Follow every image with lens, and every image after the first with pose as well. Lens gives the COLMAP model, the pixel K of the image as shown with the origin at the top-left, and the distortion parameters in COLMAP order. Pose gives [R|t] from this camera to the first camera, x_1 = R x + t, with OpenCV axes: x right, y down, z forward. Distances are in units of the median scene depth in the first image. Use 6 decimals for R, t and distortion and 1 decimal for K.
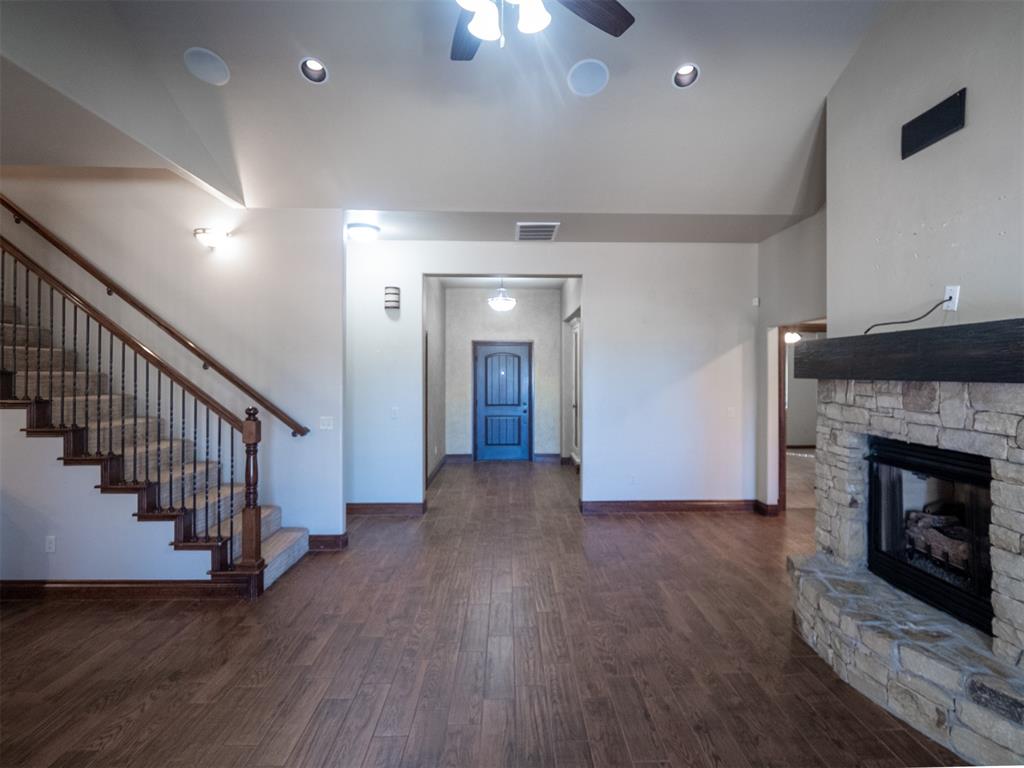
lens RADIAL K [[510.1, 0, 538.9], [0, 510.1, 378.9], [0, 0, 1]] dist [-0.010958, 0.001517]
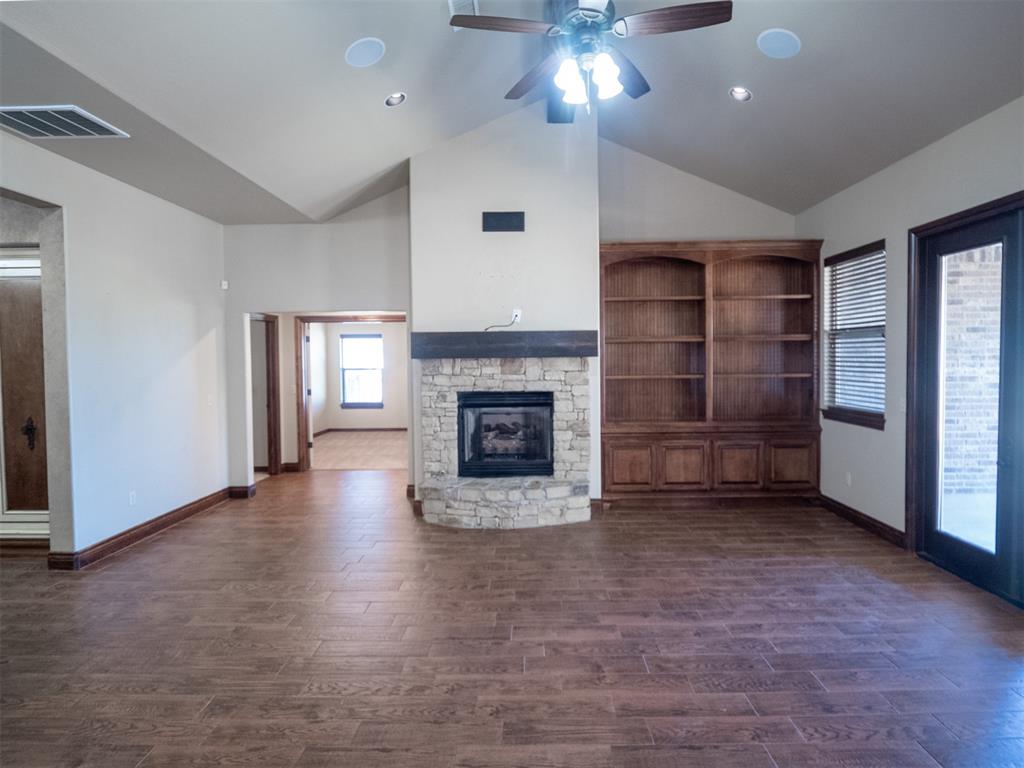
lens RADIAL K [[506.4, 0, 512.5], [0, 506.4, 374.6], [0, 0, 1]] dist [-0.000971, 0.000009]
pose [[0.088961, -0.033620, 0.995468, -1.038370], [0.023190, 0.999229, 0.031675, 0.006203], [-0.995765, 0.020267, 0.089672, 0.761843]]
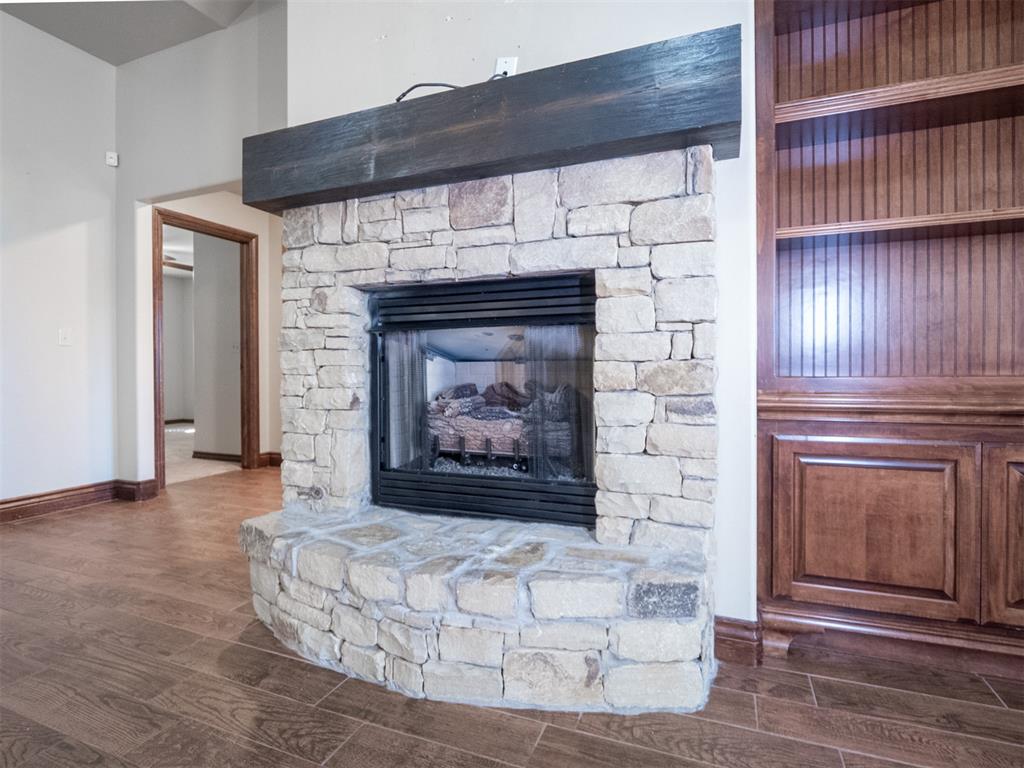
lens RADIAL K [[510.1, 0, 518.6], [0, 510.1, 372.9], [0, 0, 1]] dist [-0.010958, 0.001517]
pose [[0.417553, -0.012052, 0.908573, 0.151598], [0.013671, 0.999882, 0.006981, 0.230809], [-0.908550, 0.009506, 0.417668, 0.621584]]
